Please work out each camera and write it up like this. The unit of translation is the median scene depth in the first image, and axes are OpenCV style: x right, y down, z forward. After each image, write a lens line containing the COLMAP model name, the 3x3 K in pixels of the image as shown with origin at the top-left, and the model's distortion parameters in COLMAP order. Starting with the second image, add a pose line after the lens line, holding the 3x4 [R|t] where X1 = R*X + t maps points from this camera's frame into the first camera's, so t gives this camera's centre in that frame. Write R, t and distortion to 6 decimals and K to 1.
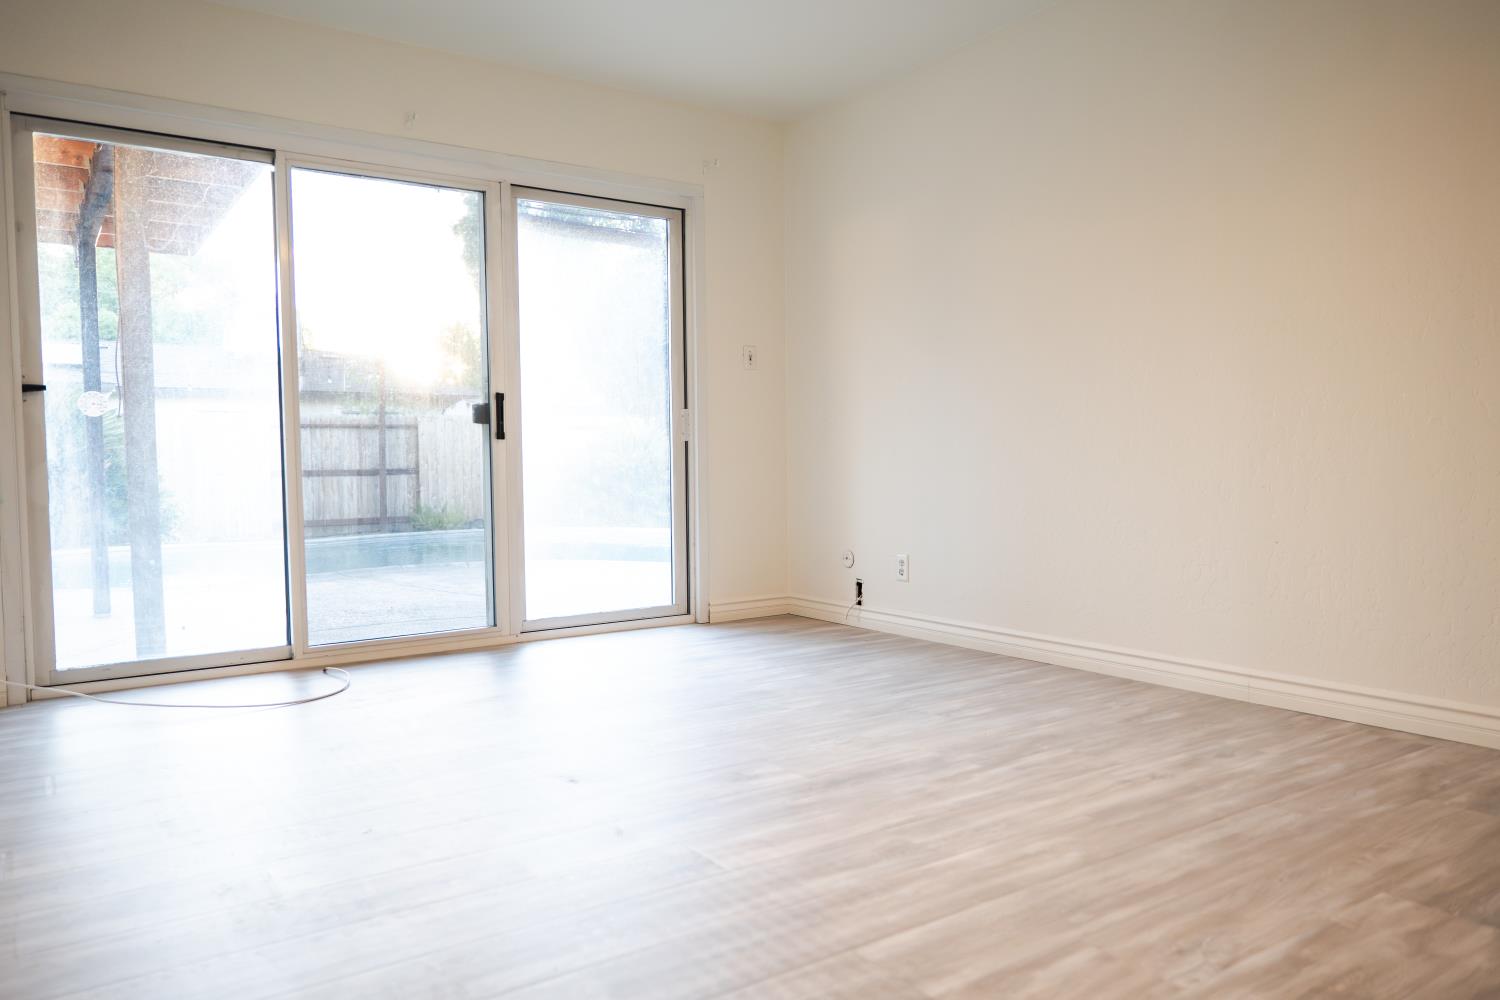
lens RADIAL K [[1053.9, 0, 753.1], [0, 1053.9, 501.4], [0, 0, 1]] dist [0.003066, 0.002819]
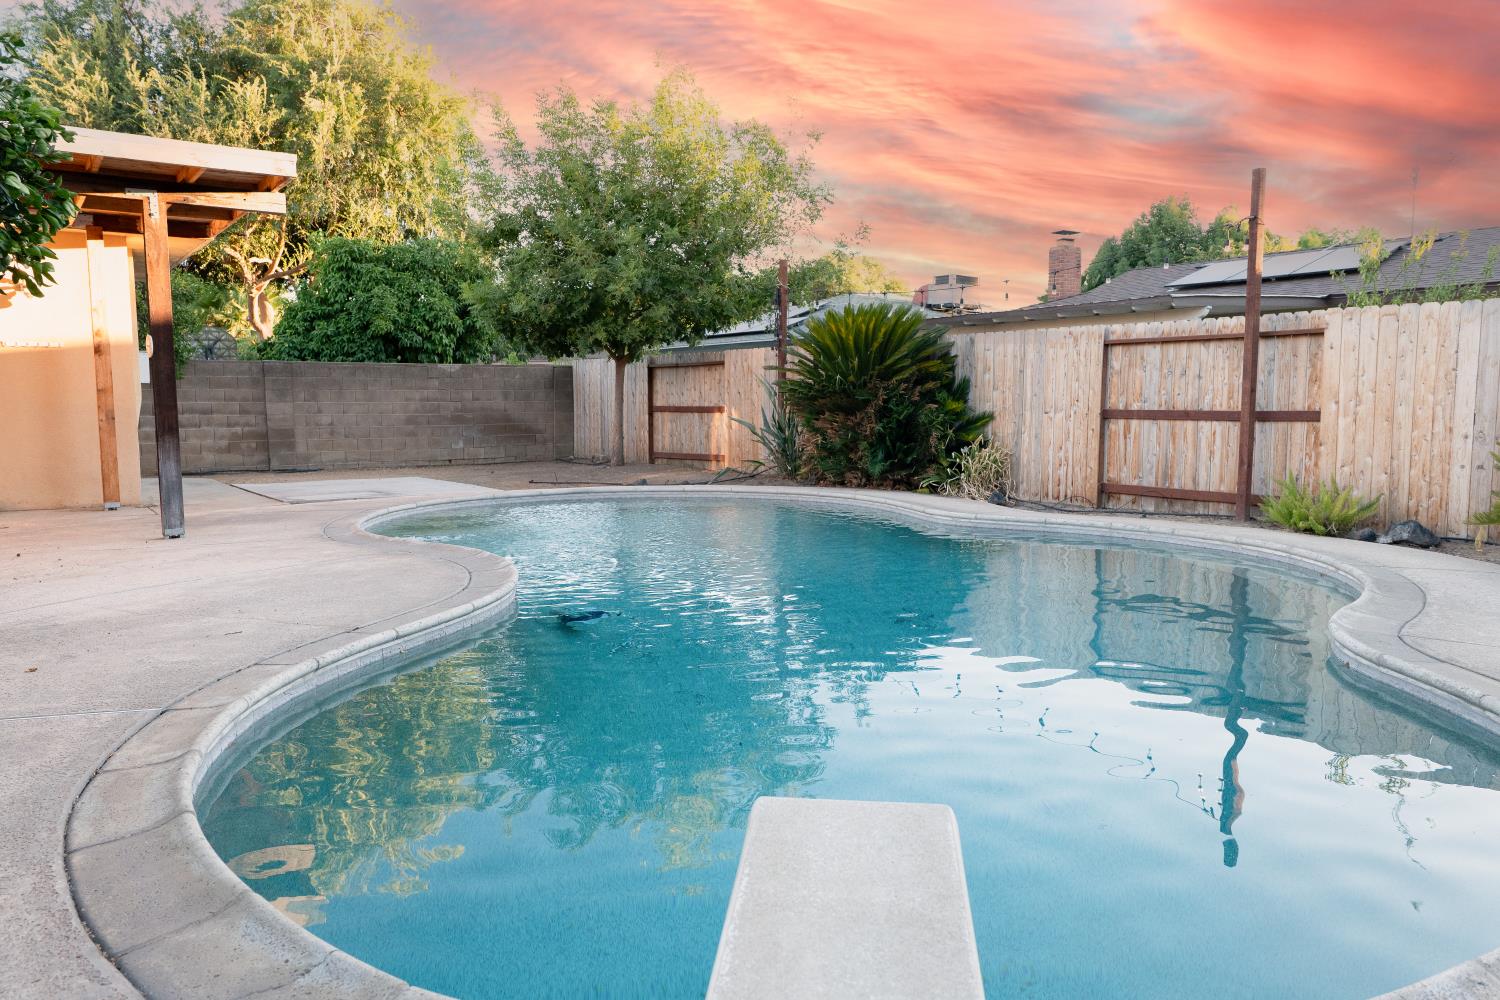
lens RADIAL K [[1053.9, 0, 765.1], [0, 1053.9, 502.7], [0, 0, 1]] dist [0.003066, 0.002819]
pose [[0.049934, 0.109296, -0.992754, 1.364271], [-0.042912, 0.993311, 0.107199, -0.203798], [0.997830, 0.037248, 0.054290, 4.616128]]
